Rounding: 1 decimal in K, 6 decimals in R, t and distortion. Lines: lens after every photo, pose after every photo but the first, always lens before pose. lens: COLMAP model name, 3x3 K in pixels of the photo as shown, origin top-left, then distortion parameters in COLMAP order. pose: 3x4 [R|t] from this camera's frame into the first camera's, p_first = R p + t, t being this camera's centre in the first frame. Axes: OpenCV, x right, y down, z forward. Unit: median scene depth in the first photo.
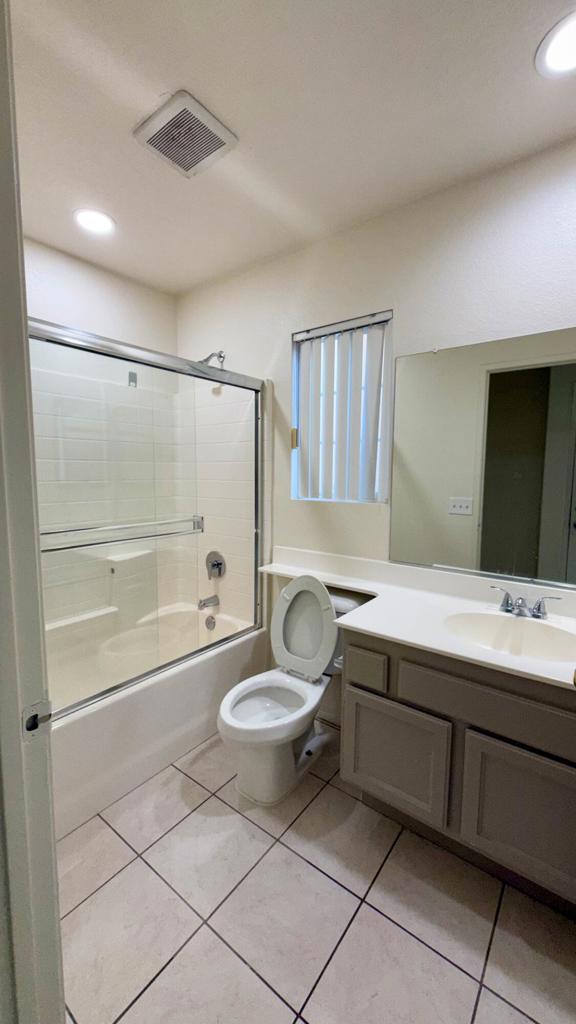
lens RADIAL K [[390.5, 0, 284.3], [0, 390.5, 511.6], [0, 0, 1]] dist [-0.000278, -0.000039]
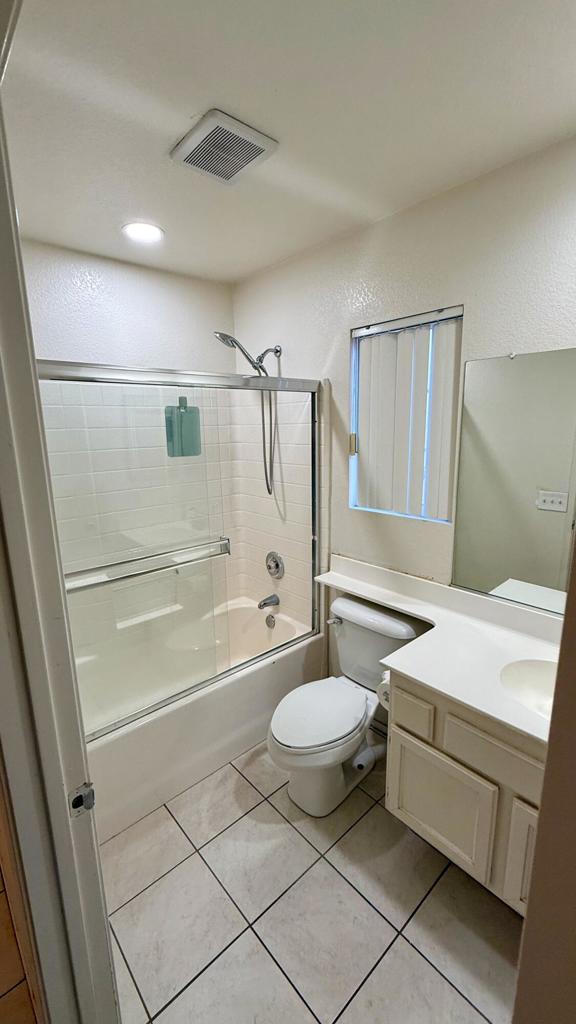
lens RADIAL K [[407.2, 0, 288.8], [0, 407.2, 509.1], [0, 0, 1]] dist [-0.001446, -0.000205]
pose [[0.983379, 0.012259, -0.181149, 0.054971], [0.005602, 0.995194, 0.097762, -0.131396], [0.181477, -0.097152, 0.978585, 0.002765]]
